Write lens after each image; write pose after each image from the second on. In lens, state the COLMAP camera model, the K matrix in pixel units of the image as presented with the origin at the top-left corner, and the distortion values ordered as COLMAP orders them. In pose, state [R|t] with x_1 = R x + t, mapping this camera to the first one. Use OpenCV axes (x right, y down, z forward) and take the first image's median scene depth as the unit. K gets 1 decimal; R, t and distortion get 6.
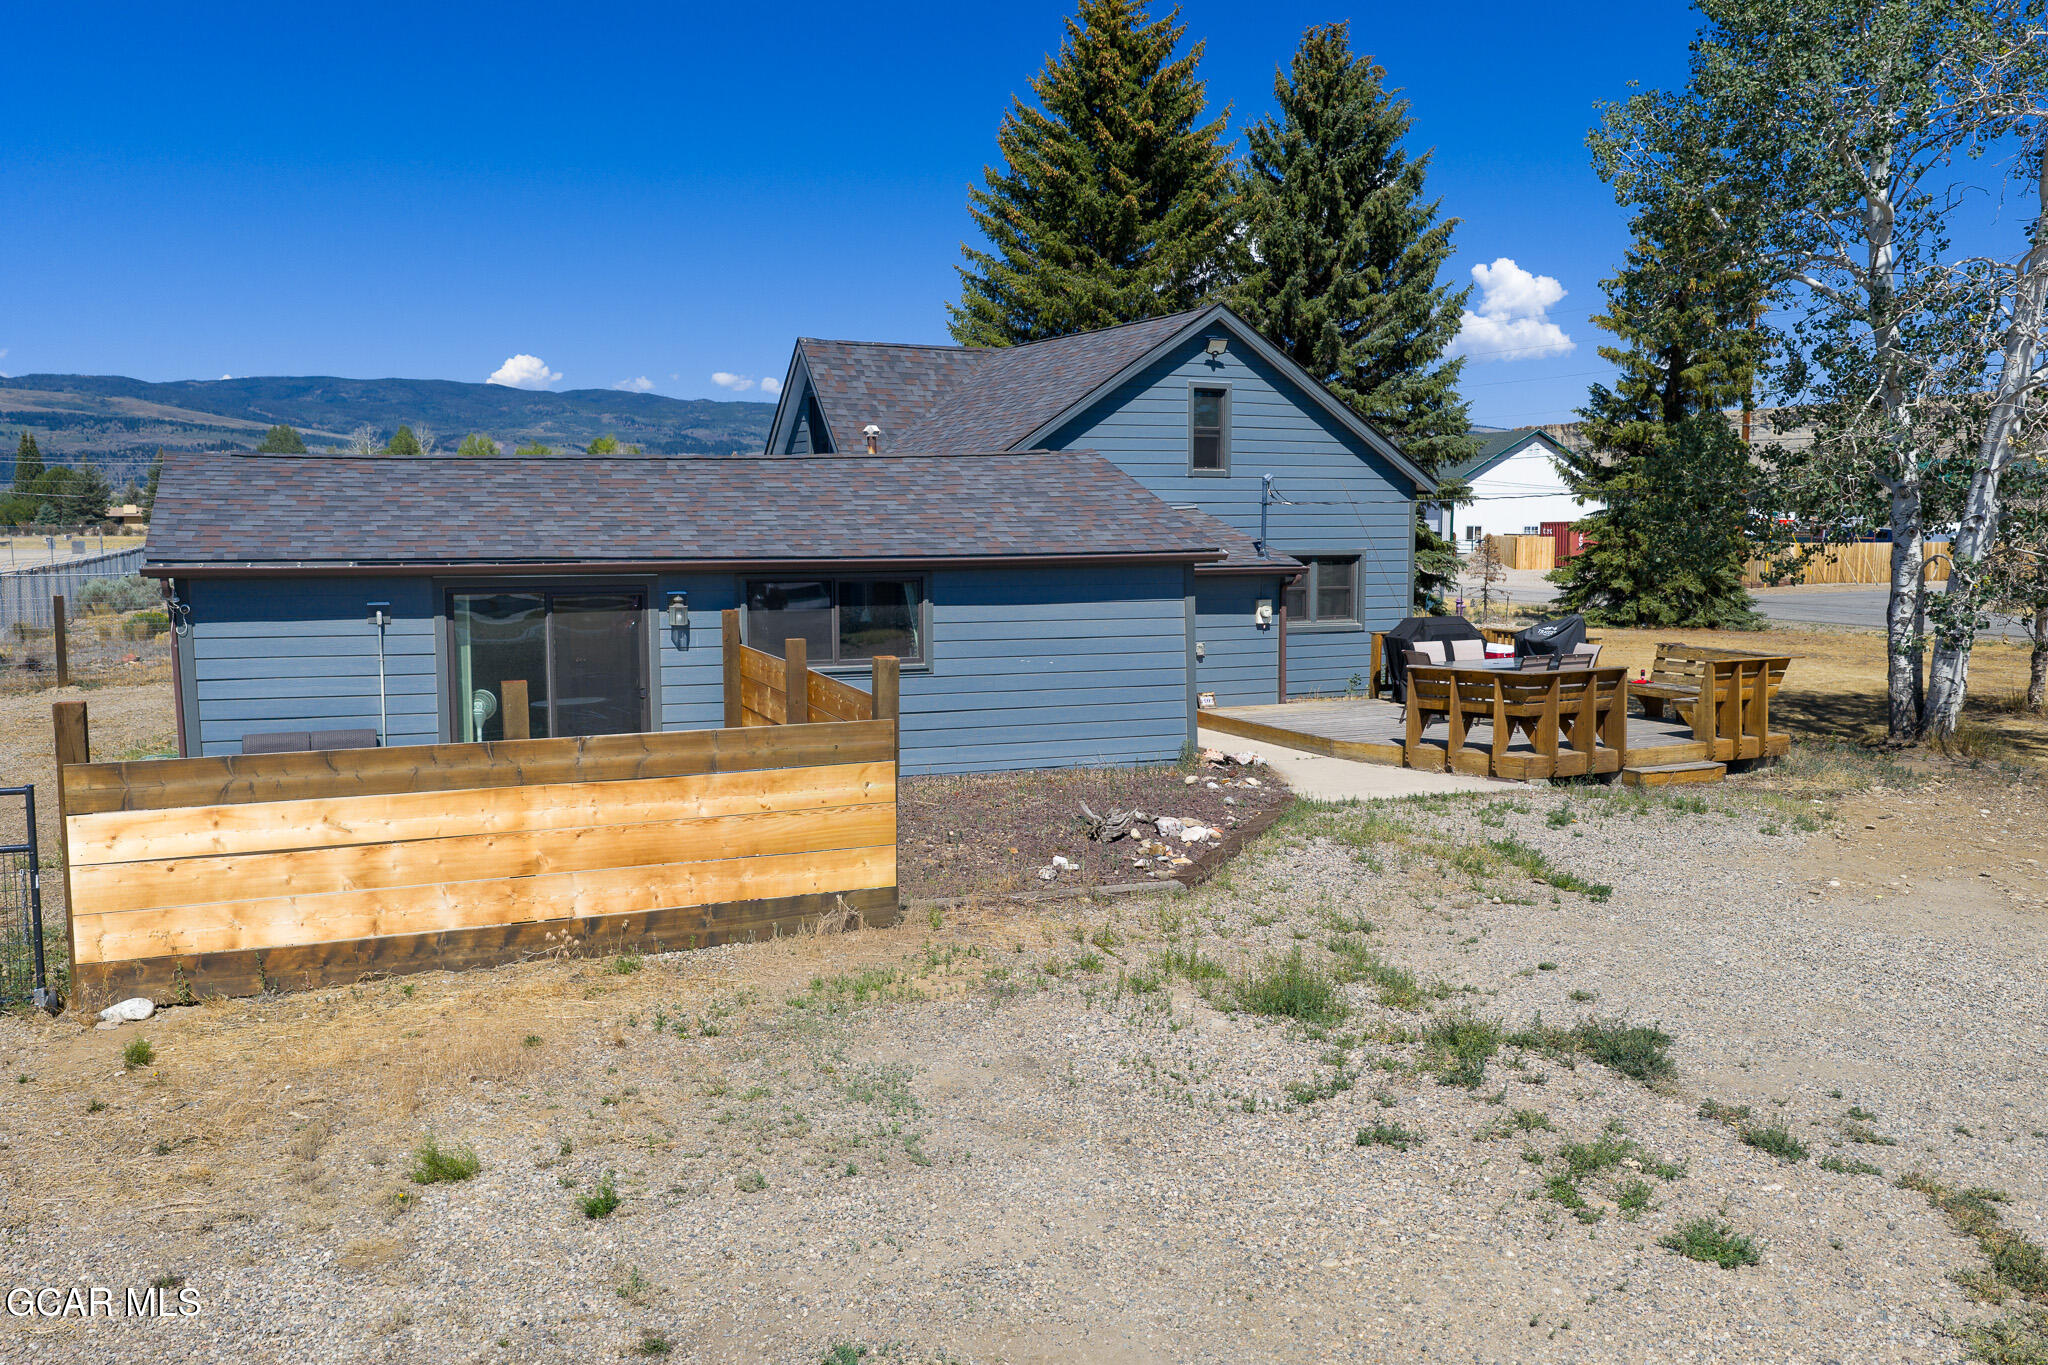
lens RADIAL K [[1692.2, 0, 1011.3], [0, 1692.2, 699.2], [0, 0, 1]] dist [0.026148, -0.051092]
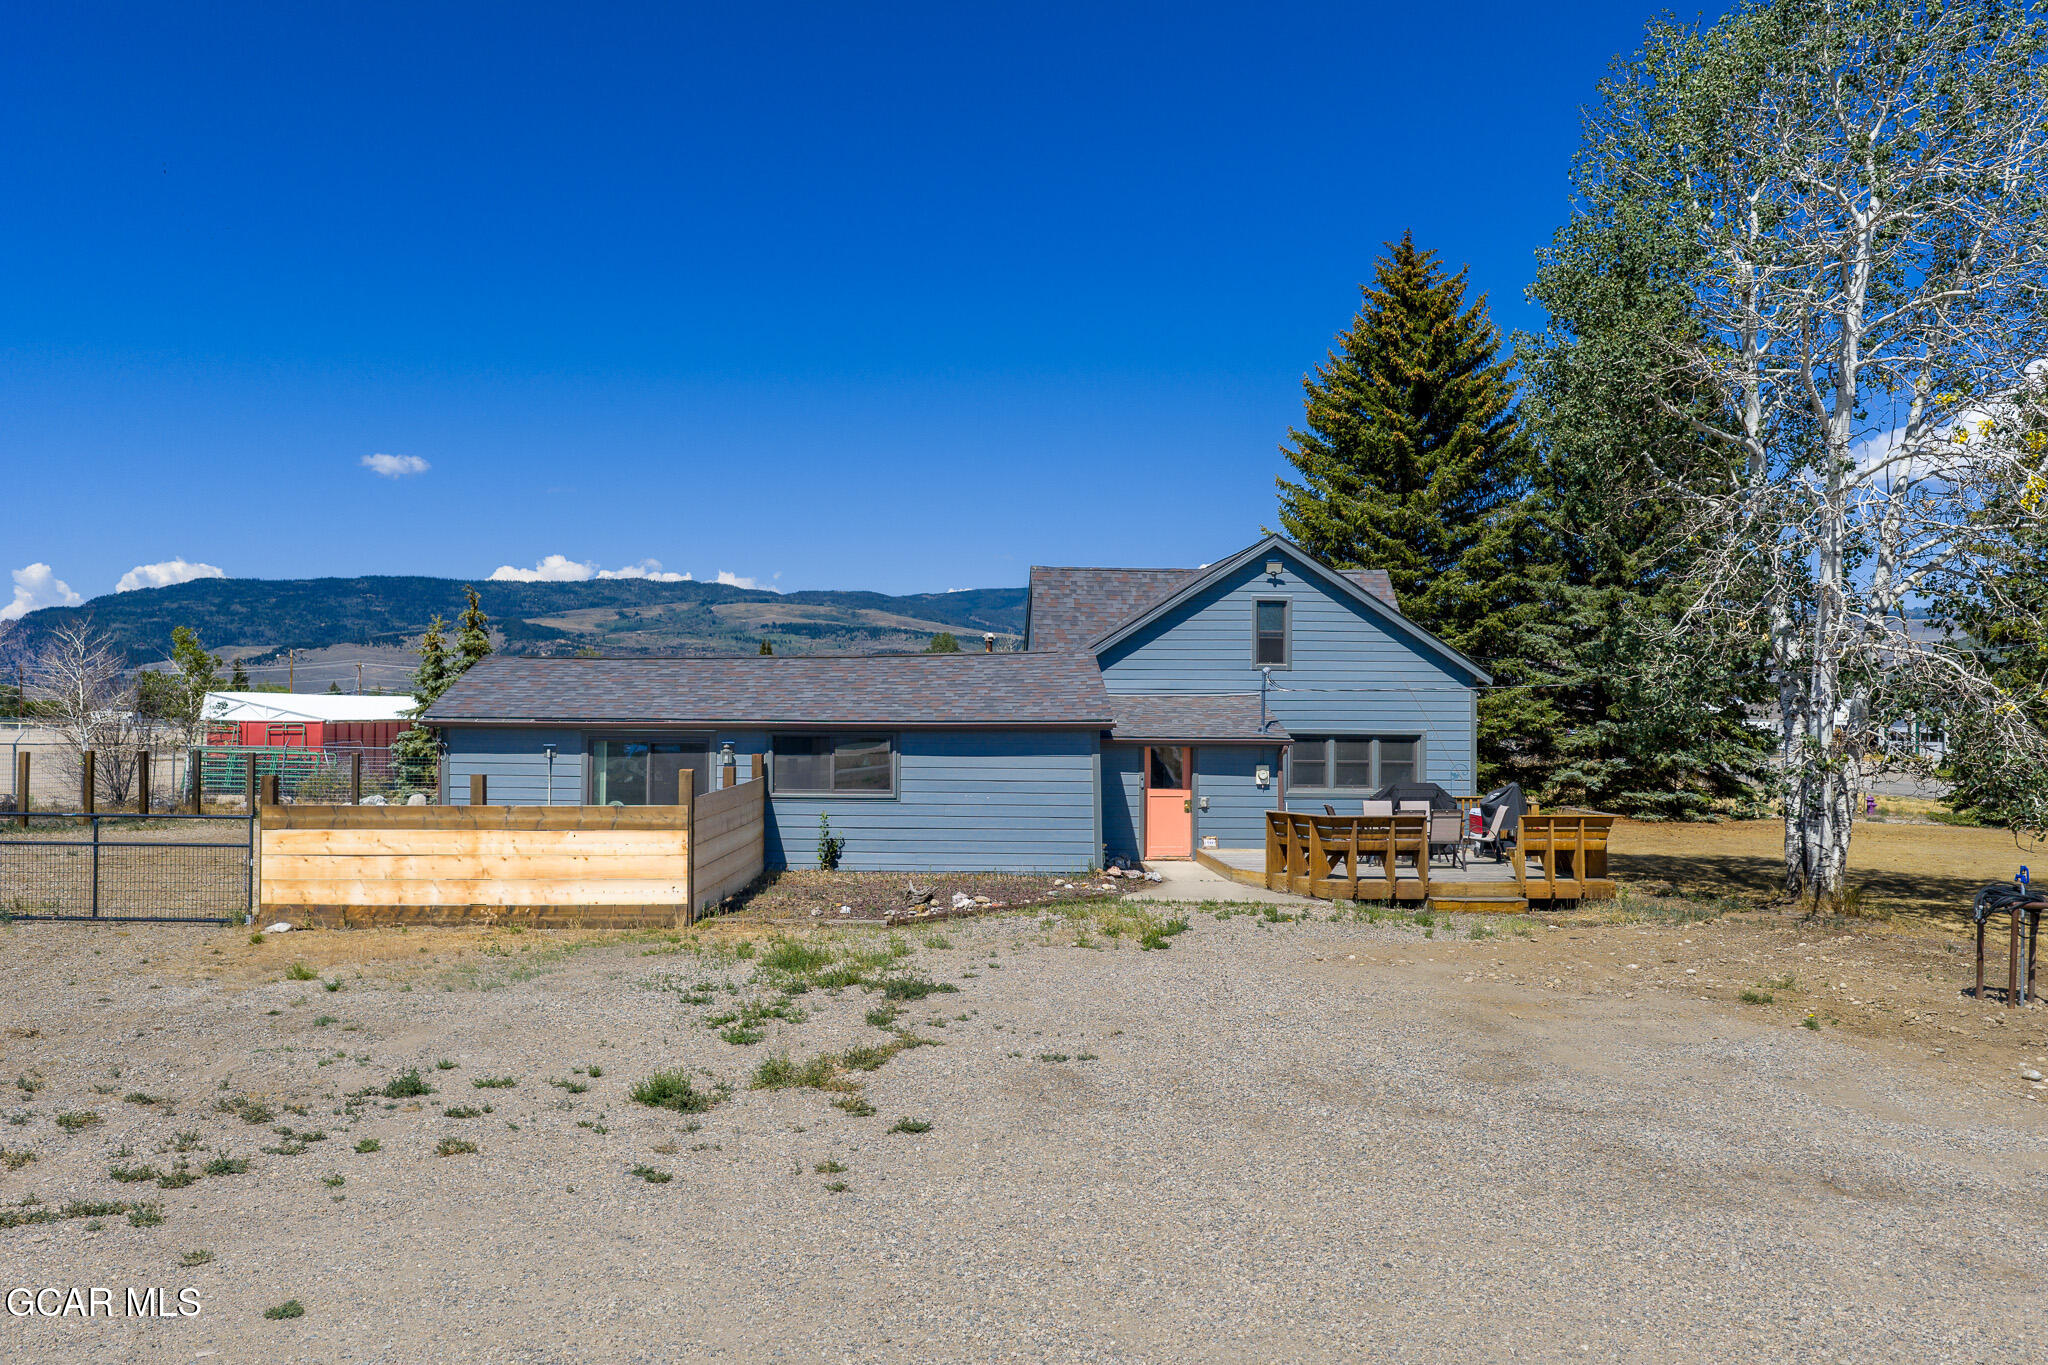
lens RADIAL K [[1692.2, 0, 1011.3], [0, 1692.2, 699.2], [0, 0, 1]] dist [0.026148, -0.051092]
pose [[0.924267, 0.004180, -0.381723, 0.419116], [-0.049098, 0.992937, -0.108009, 0.034973], [0.378576, 0.118571, 0.917944, -0.221130]]
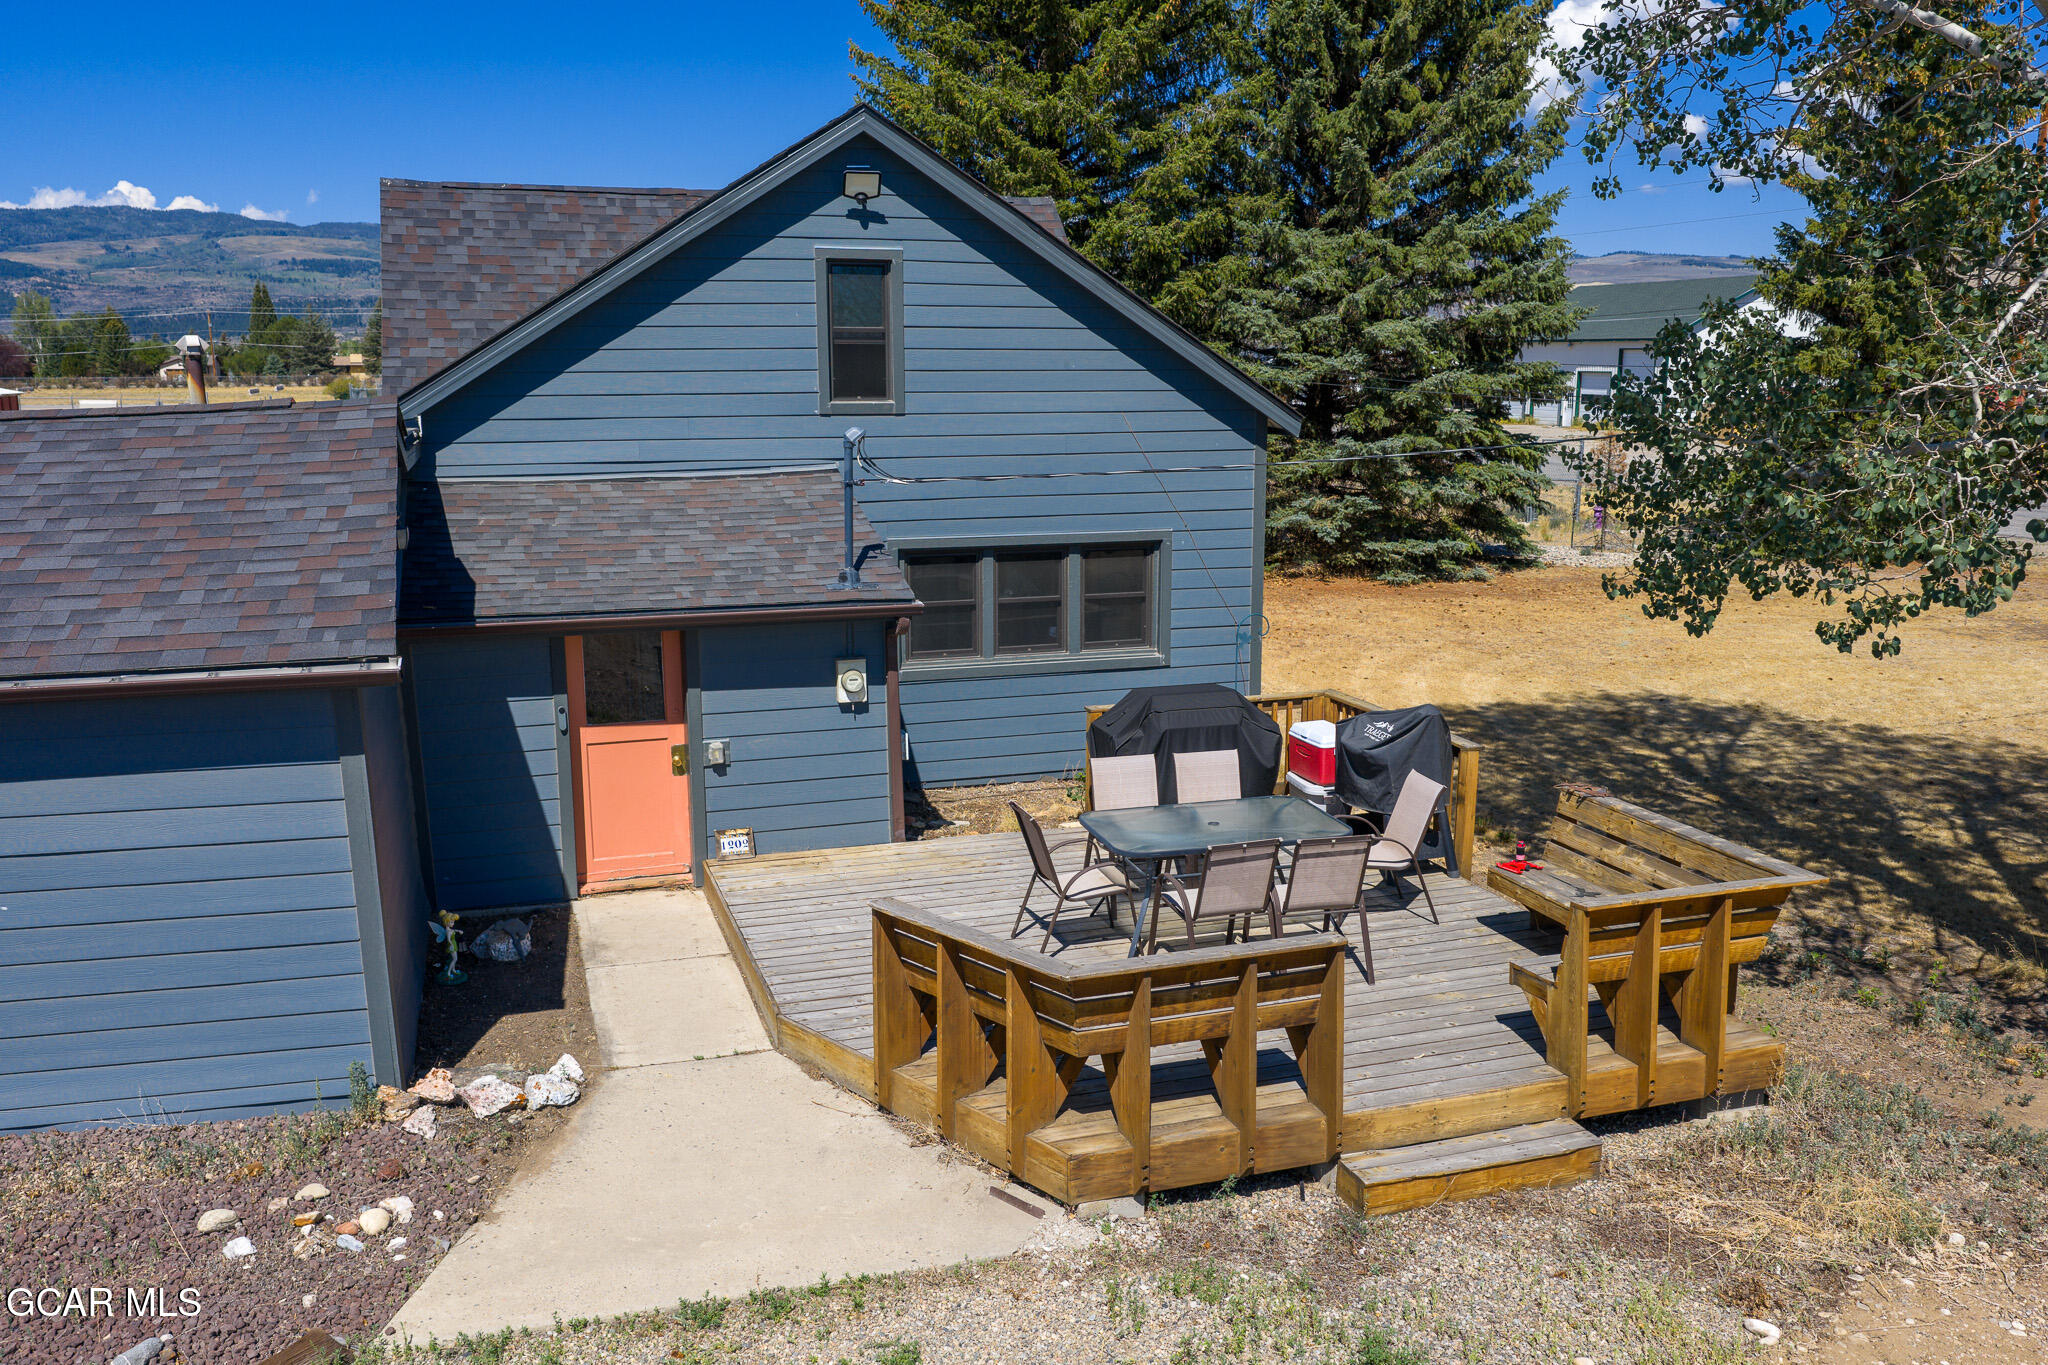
lens RADIAL K [[1692.2, 0, 1011.3], [0, 1692.2, 699.2], [0, 0, 1]] dist [0.026148, -0.051092]
pose [[0.989980, 0.026662, -0.138670, 0.252108], [-0.014063, 0.995746, 0.091056, -0.087880], [0.140508, -0.088194, 0.986144, 0.426478]]
